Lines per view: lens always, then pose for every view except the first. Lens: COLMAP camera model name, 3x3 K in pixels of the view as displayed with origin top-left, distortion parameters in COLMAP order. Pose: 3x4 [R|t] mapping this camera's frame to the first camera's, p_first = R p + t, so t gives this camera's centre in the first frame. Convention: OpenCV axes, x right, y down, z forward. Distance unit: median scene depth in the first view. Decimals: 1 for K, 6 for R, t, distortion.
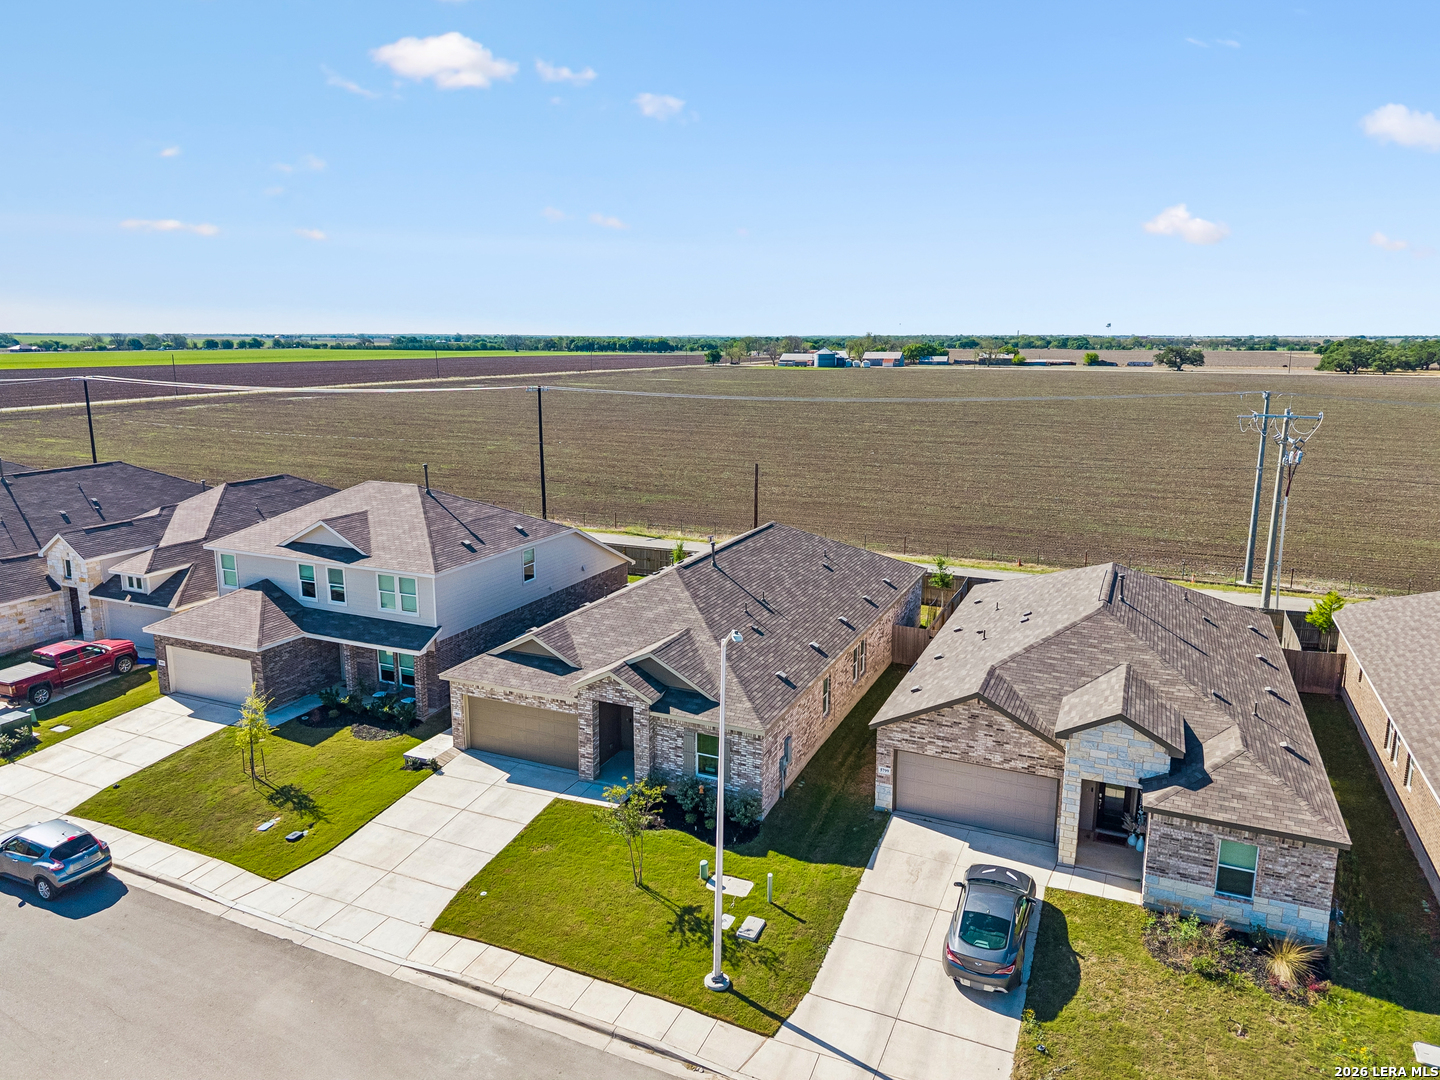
lens RADIAL K [[992.5, 0, 721.1], [0, 992.5, 544.9], [0, 0, 1]] dist [-0.005434, -0.008134]
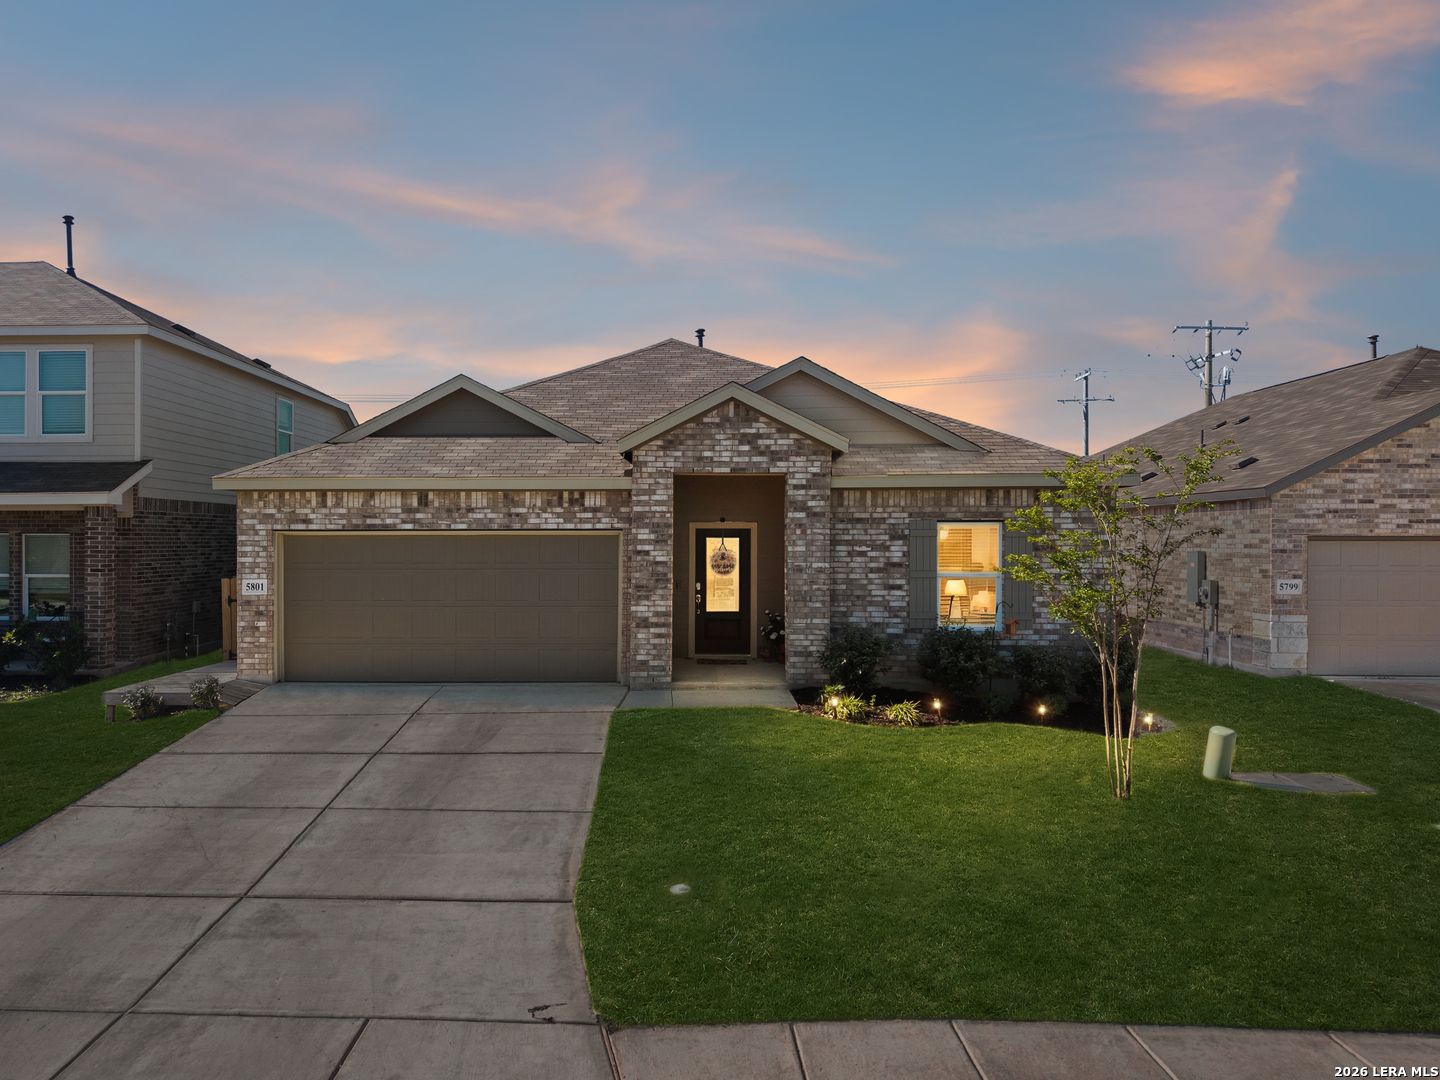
lens RADIAL K [[1051.3, 0, 712.1], [0, 1051.3, 532.6], [0, 0, 1]] dist [0.010319, -0.004129]
pose [[0.925258, -0.011159, 0.379175, -0.284946], [0.078207, 0.983705, -0.161889, 0.256283], [-0.371190, 0.179443, 0.911053, 0.611635]]
